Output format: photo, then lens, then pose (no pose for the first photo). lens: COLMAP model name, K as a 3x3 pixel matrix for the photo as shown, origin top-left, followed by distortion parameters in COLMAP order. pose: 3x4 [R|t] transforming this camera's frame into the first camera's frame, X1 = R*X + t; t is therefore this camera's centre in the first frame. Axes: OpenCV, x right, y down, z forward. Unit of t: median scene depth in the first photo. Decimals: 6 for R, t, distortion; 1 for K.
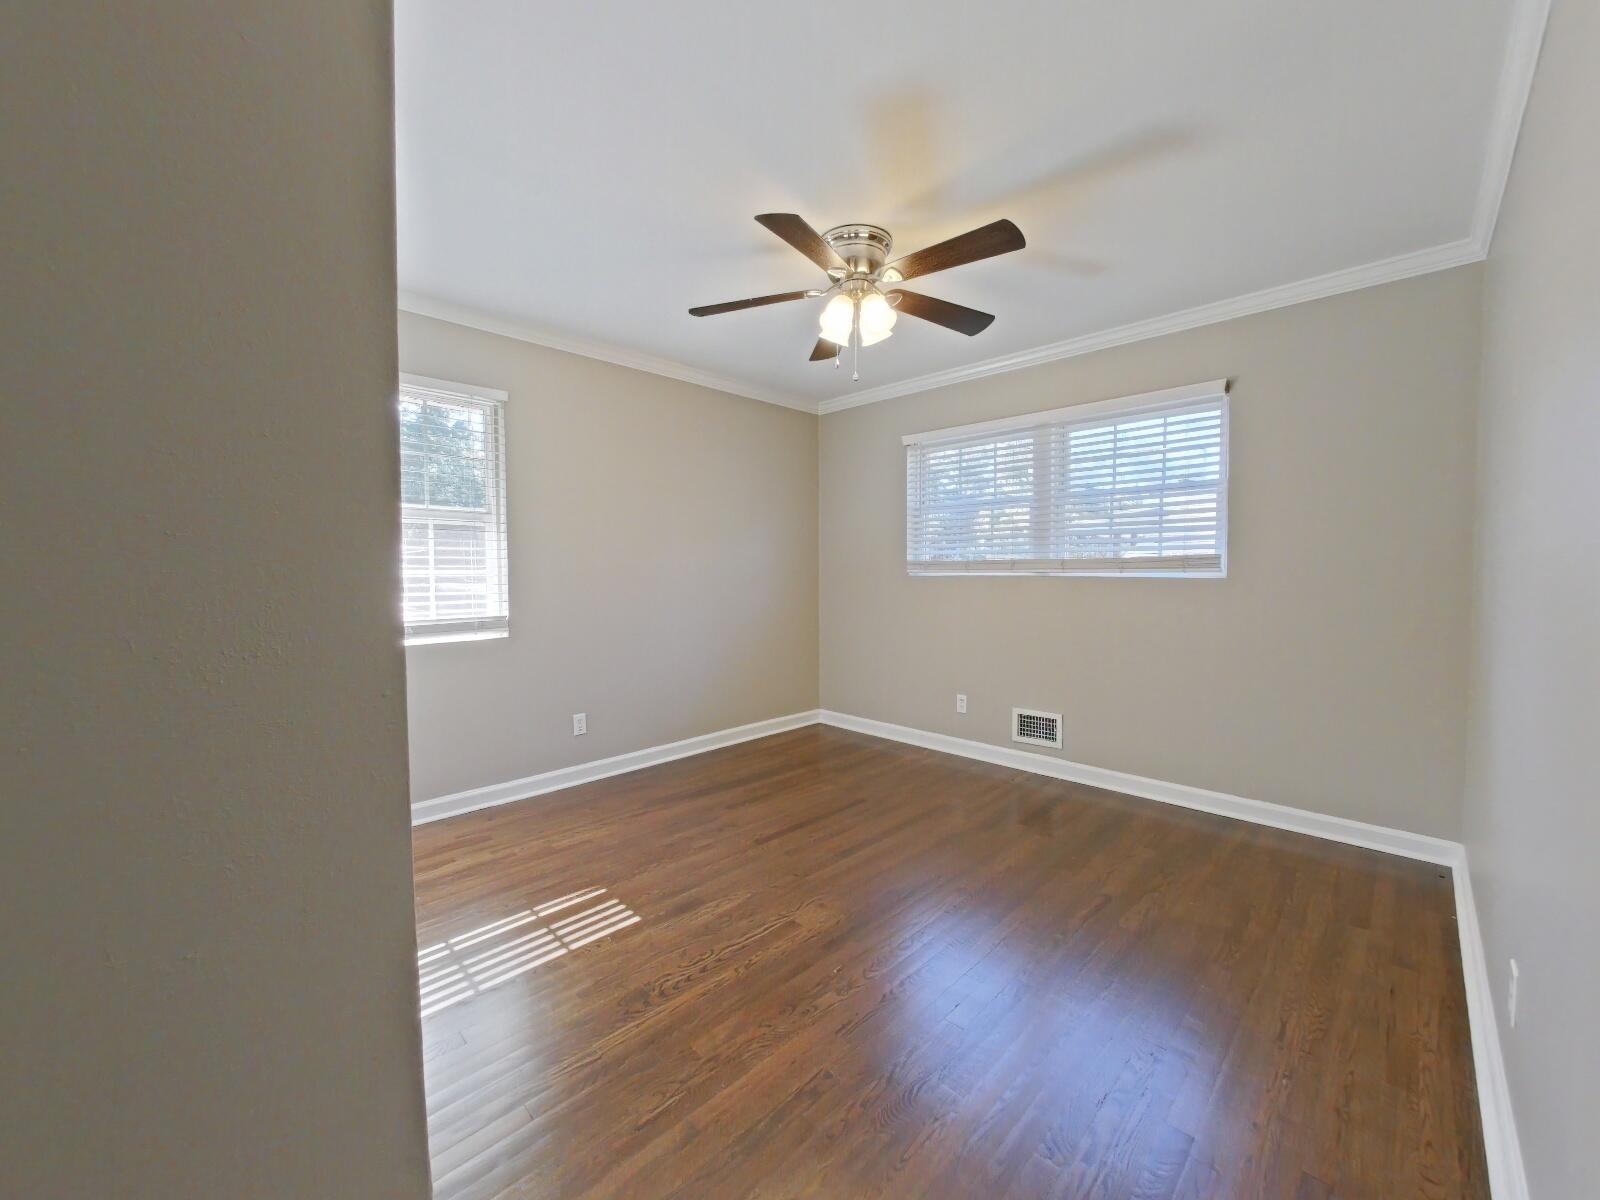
lens RADIAL K [[635.6, 0, 792.7], [0, 635.6, 609.4], [0, 0, 1]] dist [0.000133, 0.000169]
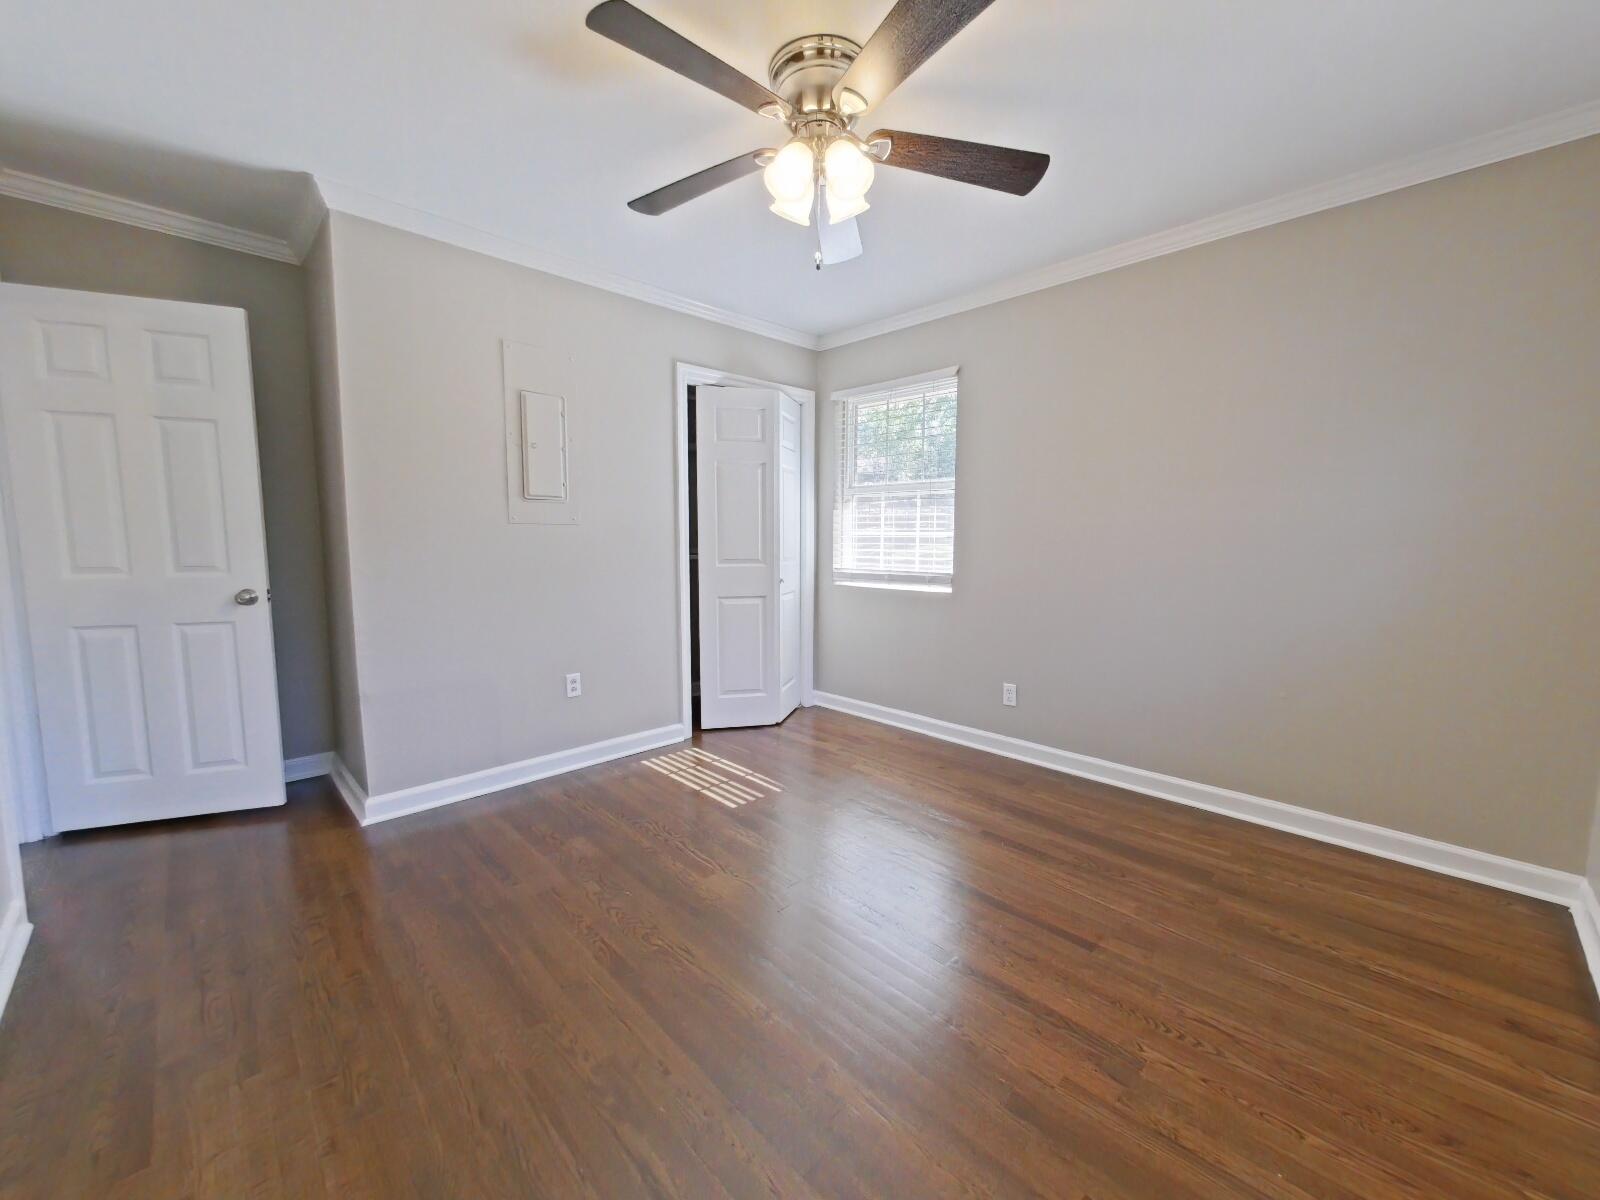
lens RADIAL K [[635.6, 0, 804.2], [0, 635.6, 600.8], [0, 0, 1]] dist [0.000133, 0.000169]
pose [[-0.028247, 0.099009, -0.994686, 0.698680], [-0.061664, 0.993015, 0.100594, -0.040214], [0.997697, 0.064177, -0.021945, 0.821670]]
